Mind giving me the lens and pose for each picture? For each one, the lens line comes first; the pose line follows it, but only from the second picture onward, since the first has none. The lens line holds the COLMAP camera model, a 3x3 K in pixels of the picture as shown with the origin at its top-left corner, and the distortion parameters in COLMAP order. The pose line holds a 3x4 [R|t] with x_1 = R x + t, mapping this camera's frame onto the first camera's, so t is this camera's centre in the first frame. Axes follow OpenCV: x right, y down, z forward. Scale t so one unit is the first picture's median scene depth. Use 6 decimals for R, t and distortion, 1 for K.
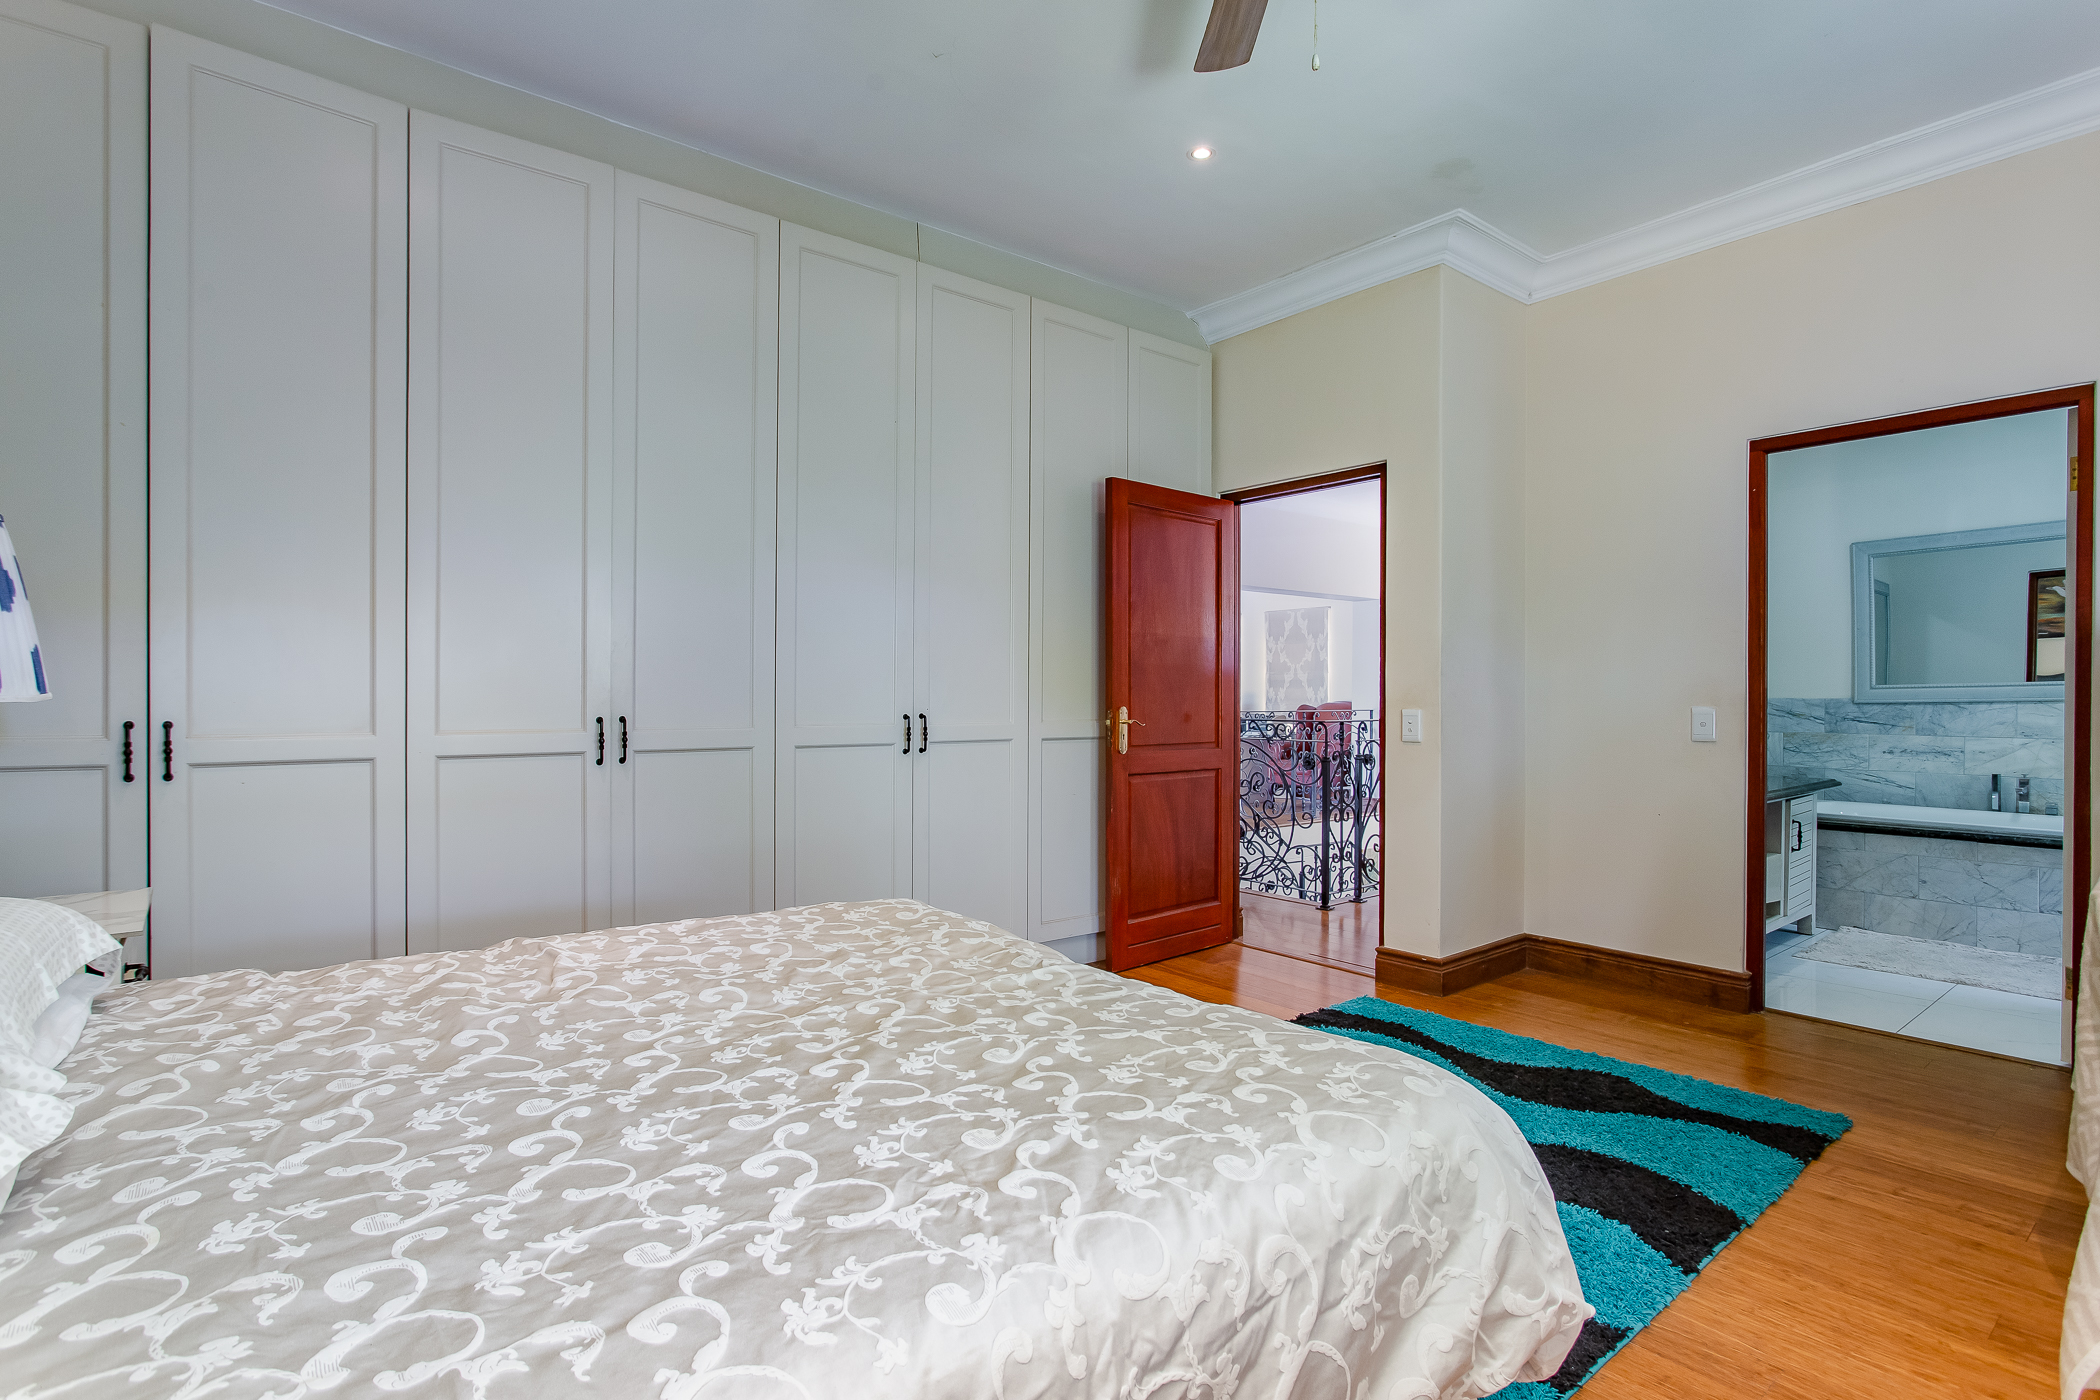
lens RADIAL K [[1033.4, 0, 1046.1], [0, 1033.4, 706.7], [0, 0, 1]] dist [-0.001105, -0.000040]
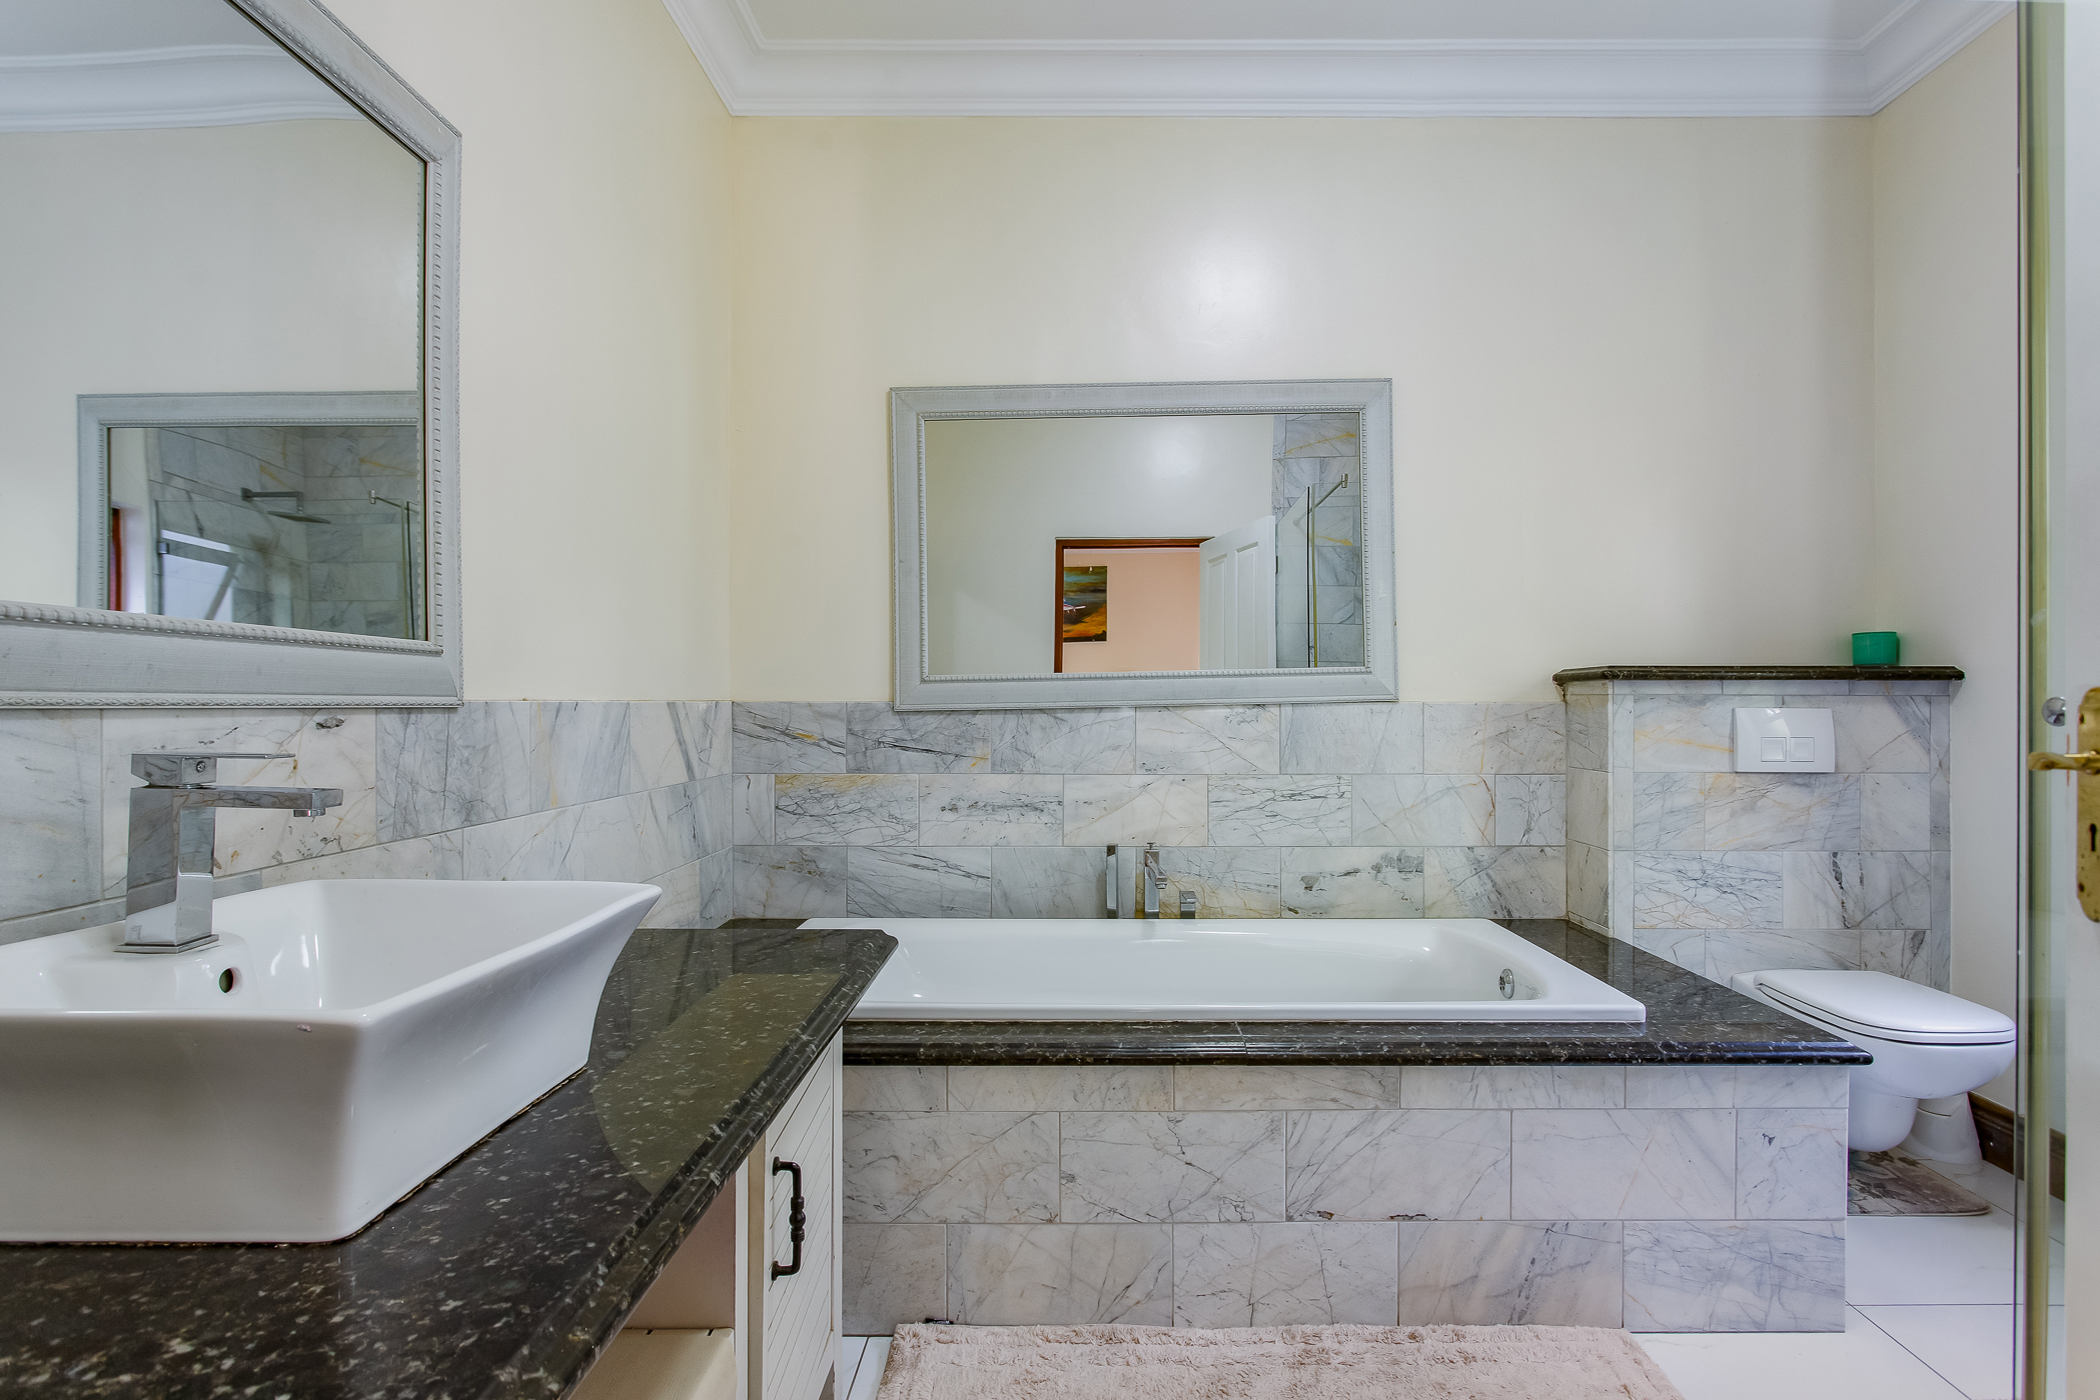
lens RADIAL K [[1033.4, 0, 1046.1], [0, 1033.4, 706.7], [0, 0, 1]] dist [-0.001105, -0.000040]
pose [[0.656010, -0.004438, 0.754739, 0.498966], [0.007879, 0.999968, -0.000968, -0.005030], [-0.754711, 0.006582, 0.656025, 0.677714]]
